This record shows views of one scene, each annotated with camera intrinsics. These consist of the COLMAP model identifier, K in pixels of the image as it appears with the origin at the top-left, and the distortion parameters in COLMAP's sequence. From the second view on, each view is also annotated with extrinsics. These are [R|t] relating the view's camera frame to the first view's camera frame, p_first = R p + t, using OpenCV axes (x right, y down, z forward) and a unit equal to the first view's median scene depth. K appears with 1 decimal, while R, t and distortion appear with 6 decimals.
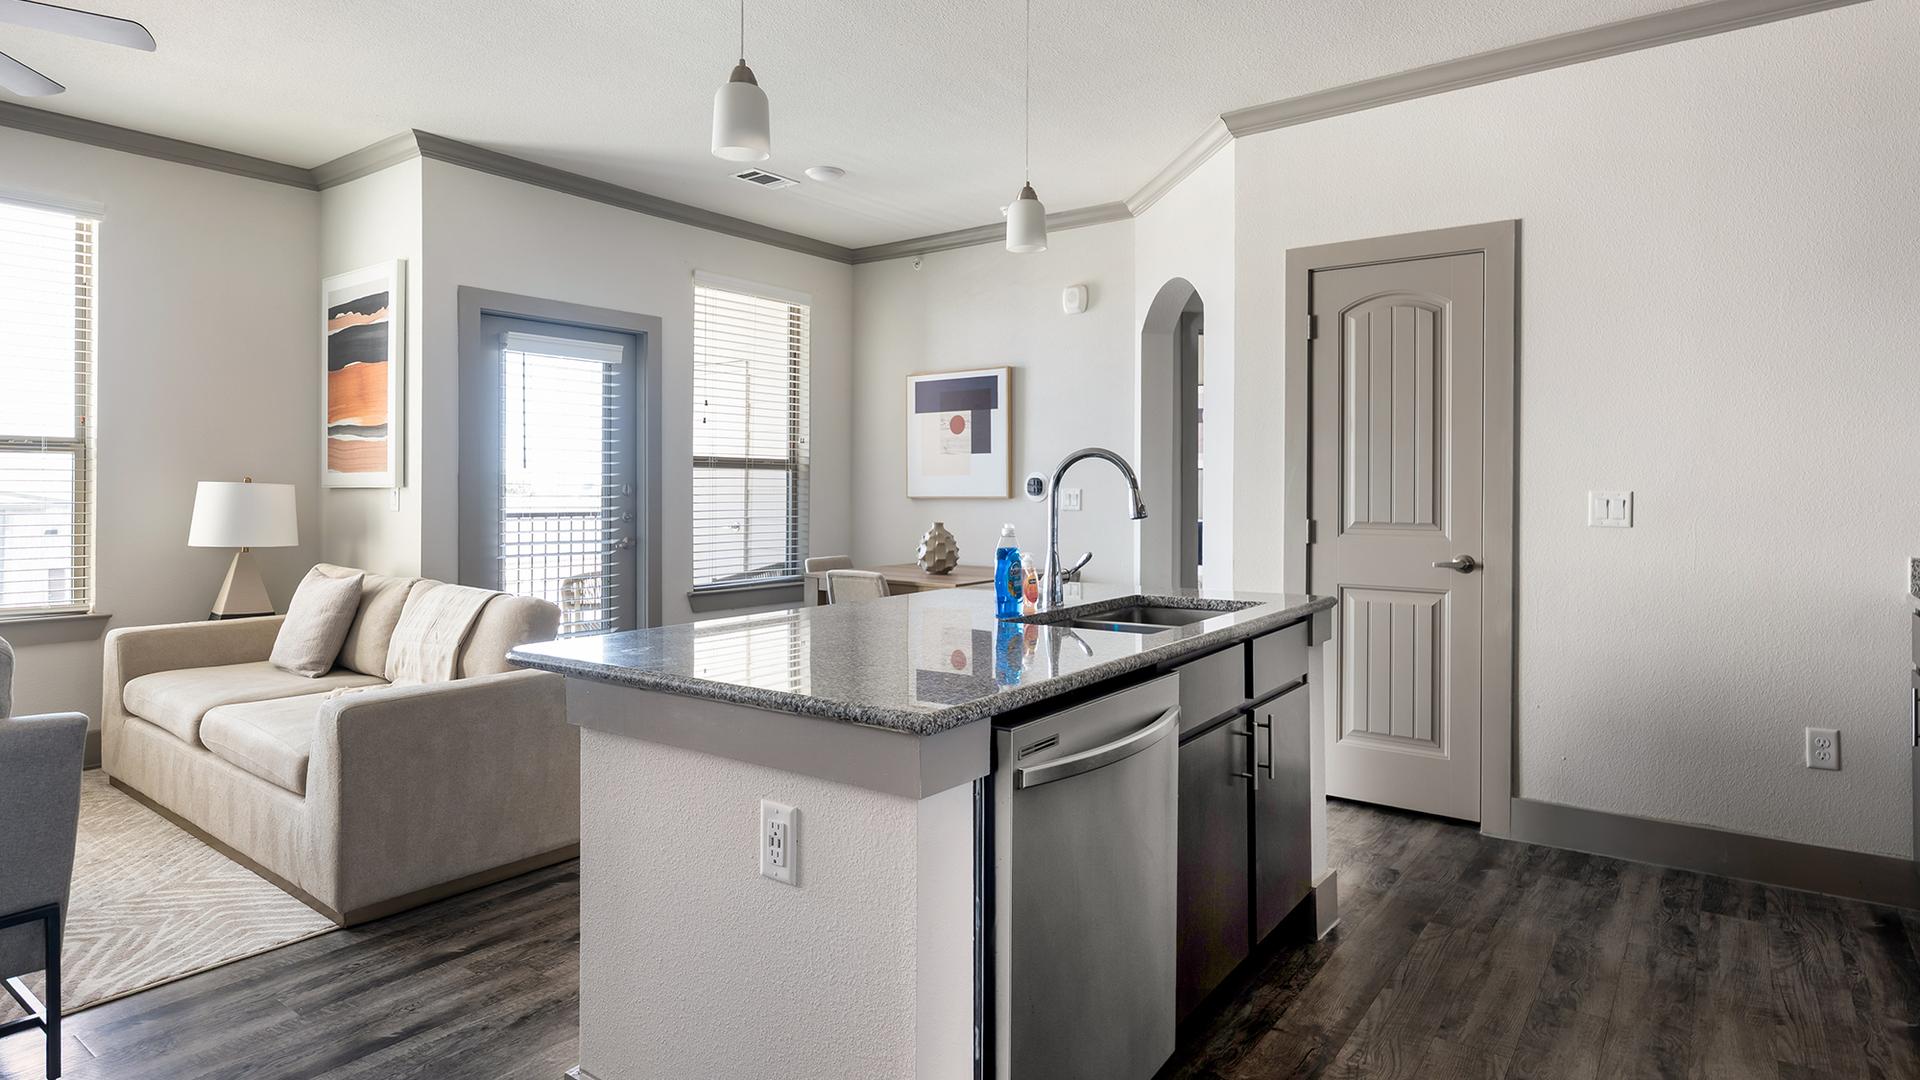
lens RADIAL K [[1023.3, 0, 970.4], [0, 1023.3, 481.7], [0, 0, 1]] dist [-0.000016, -0.000014]
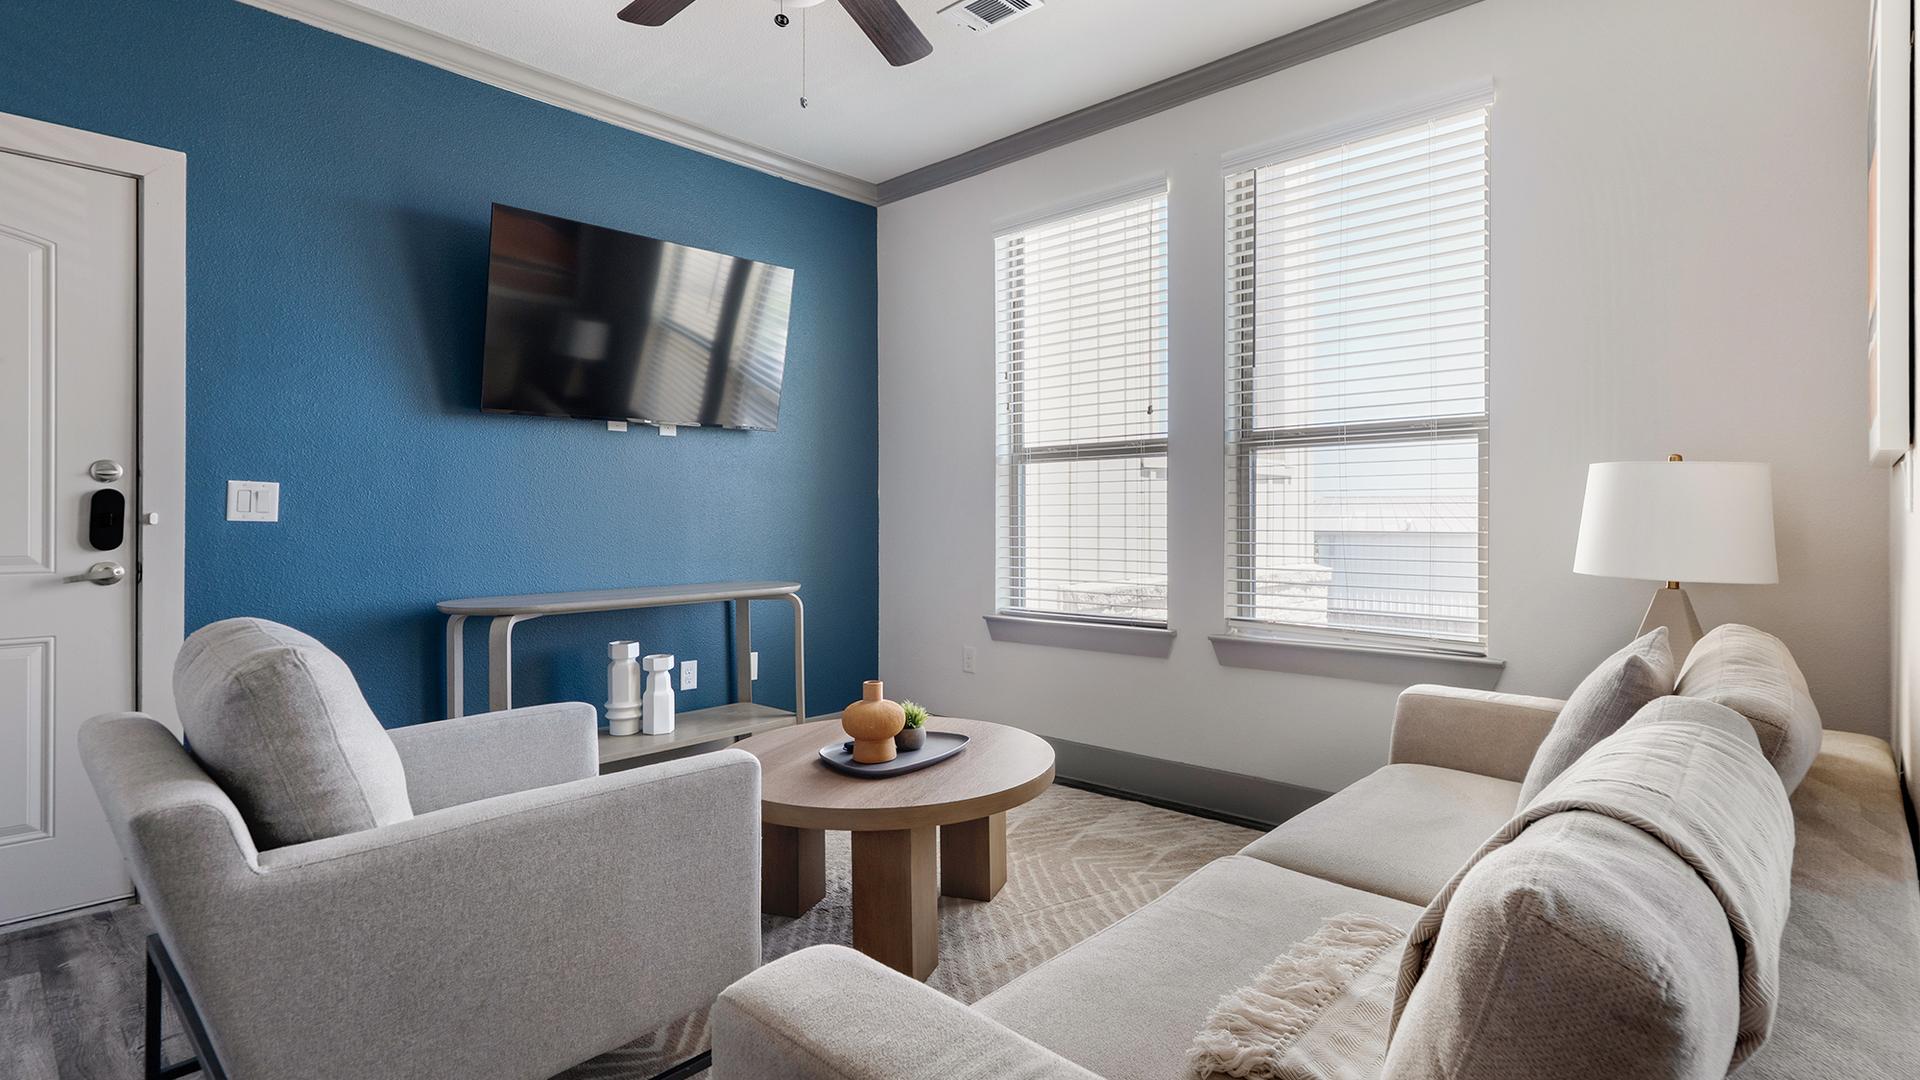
lens RADIAL K [[918.1, 0, 978.0], [0, 918.1, 526.6], [0, 0, 1]] dist [0.001703, 0.001836]
pose [[-0.108202, 0.006249, -0.994109, -0.173279], [0.007297, 0.999958, 0.005491, 0.029105], [0.994102, -0.006660, -0.108243, 0.675321]]
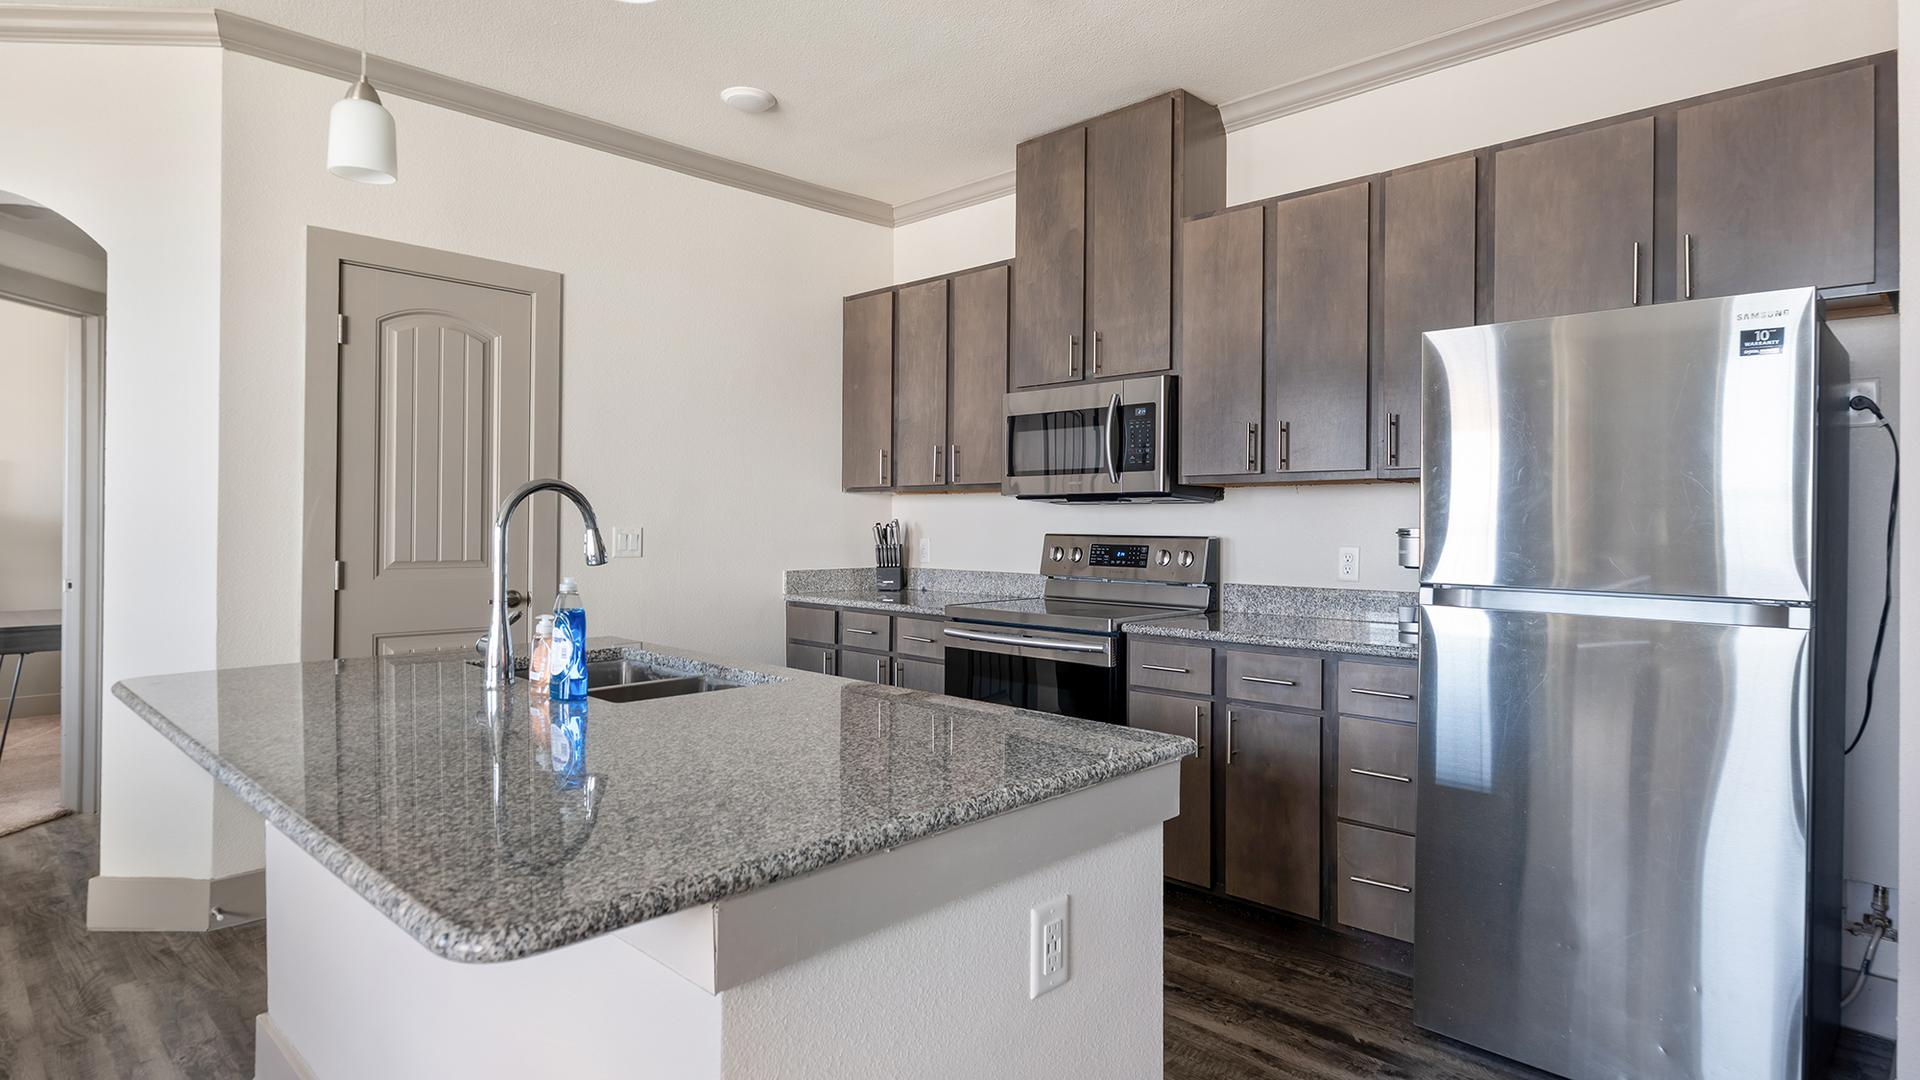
lens RADIAL K [[1023.3, 0, 974.4], [0, 1023.3, 524.8], [0, 0, 1]] dist [-0.000016, -0.000014]
pose [[0.136525, -0.002336, 0.990634, -0.356903], [-0.014371, 0.999887, 0.004338, -0.002950], [-0.990532, -0.014829, 0.136477, 0.319979]]
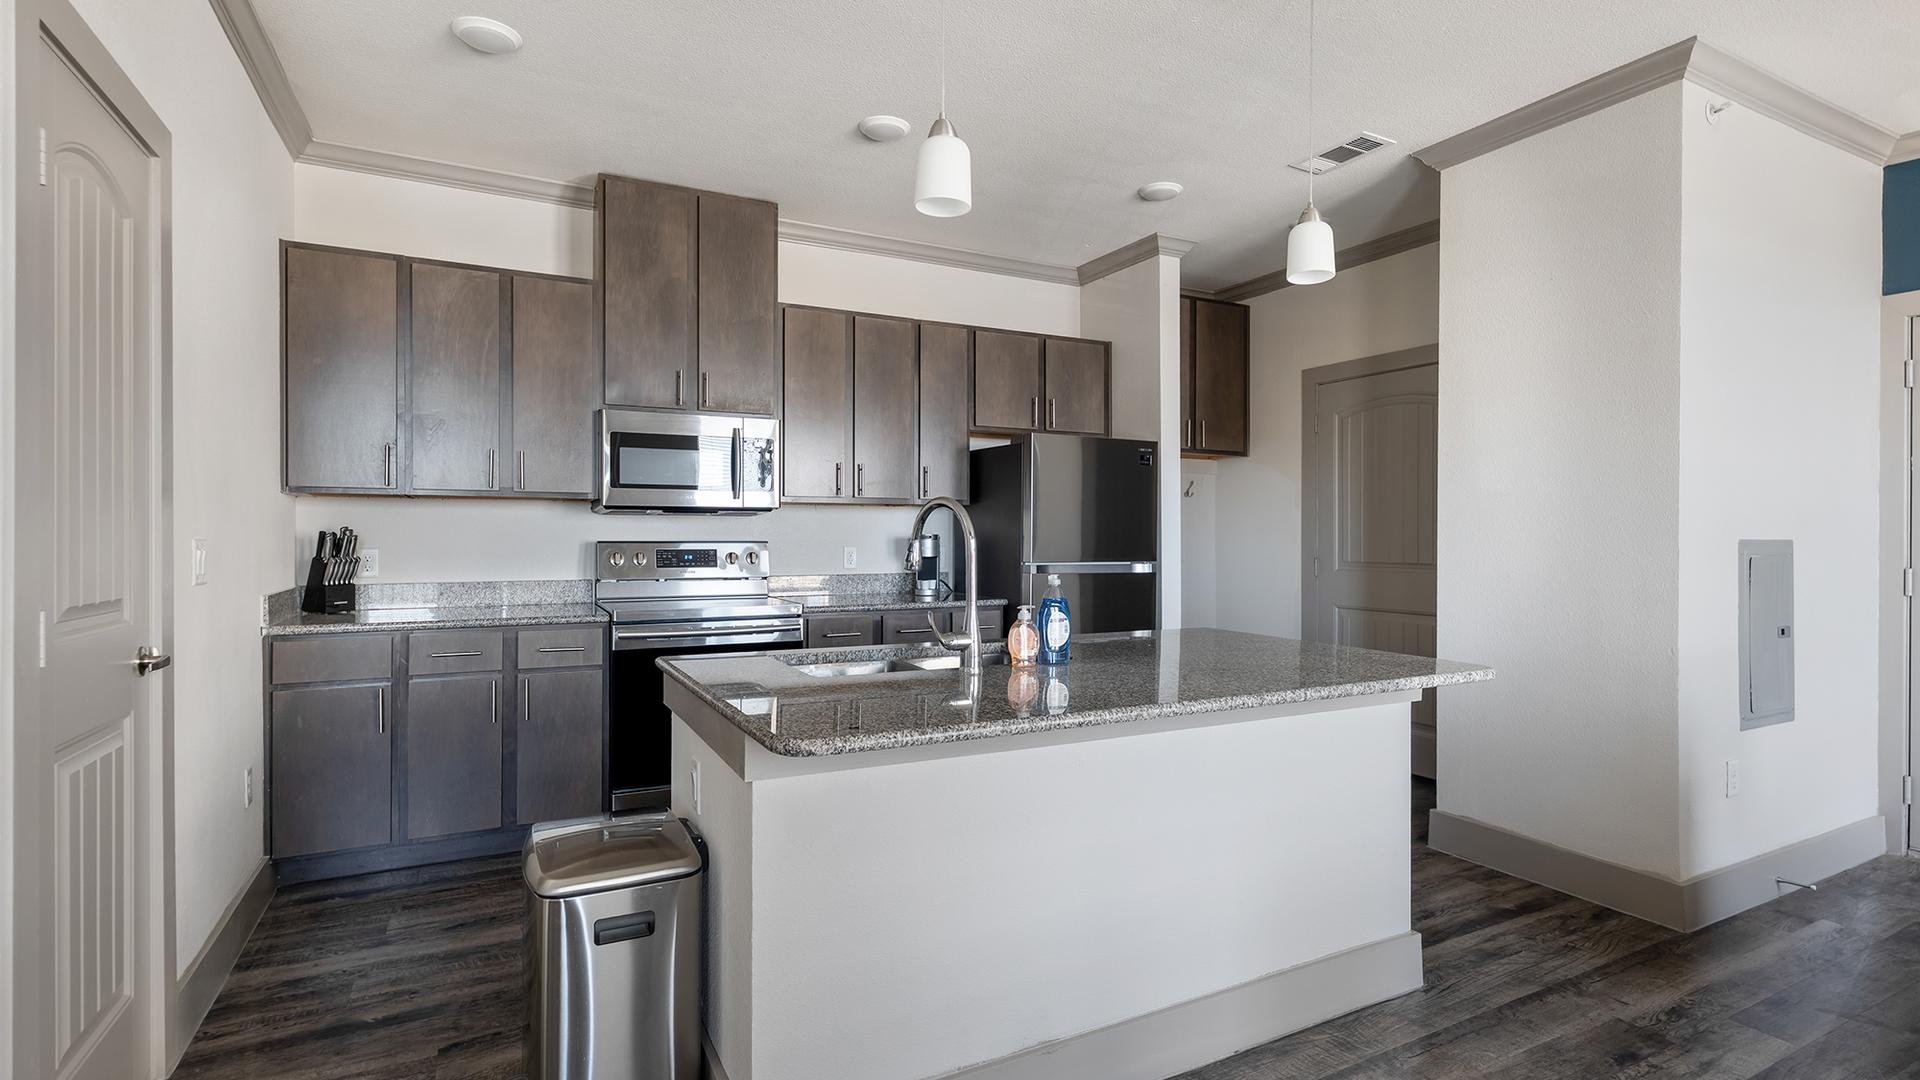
lens RADIAL K [[918.1, 0, 974.5], [0, 918.1, 538.4], [0, 0, 1]] dist [0.001703, 0.001836]
pose [[-0.900165, -0.006238, 0.435504, -0.154660], [-0.007574, 0.999970, -0.001332, 0.003677], [-0.435483, -0.004498, -0.900186, 0.997260]]
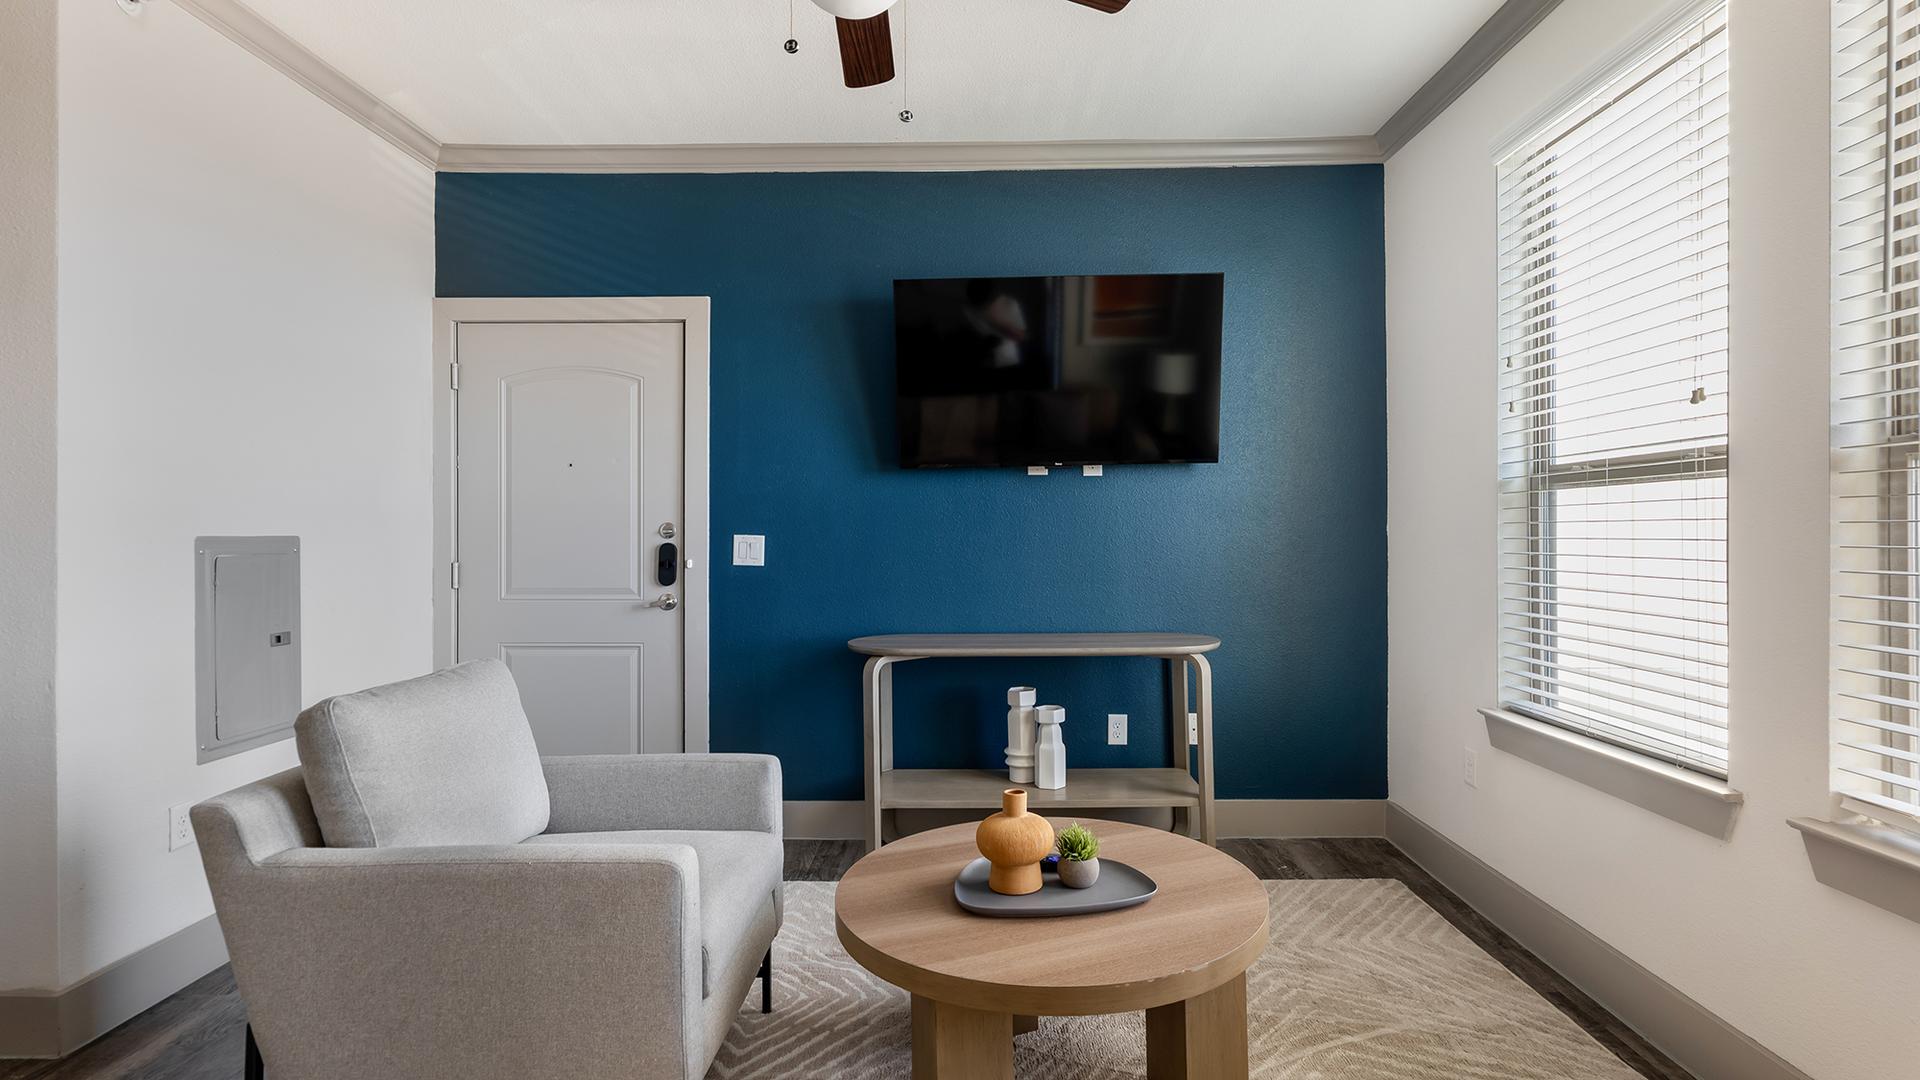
lens RADIAL K [[918.1, 0, 978.3], [0, 918.1, 535.5], [0, 0, 1]] dist [0.001703, 0.001836]
pose [[-0.810569, 0.002349, -0.585639, -0.415646], [0.004528, 0.999987, -0.002256, 0.002765], [0.585626, -0.004480, -0.810569, 0.887800]]
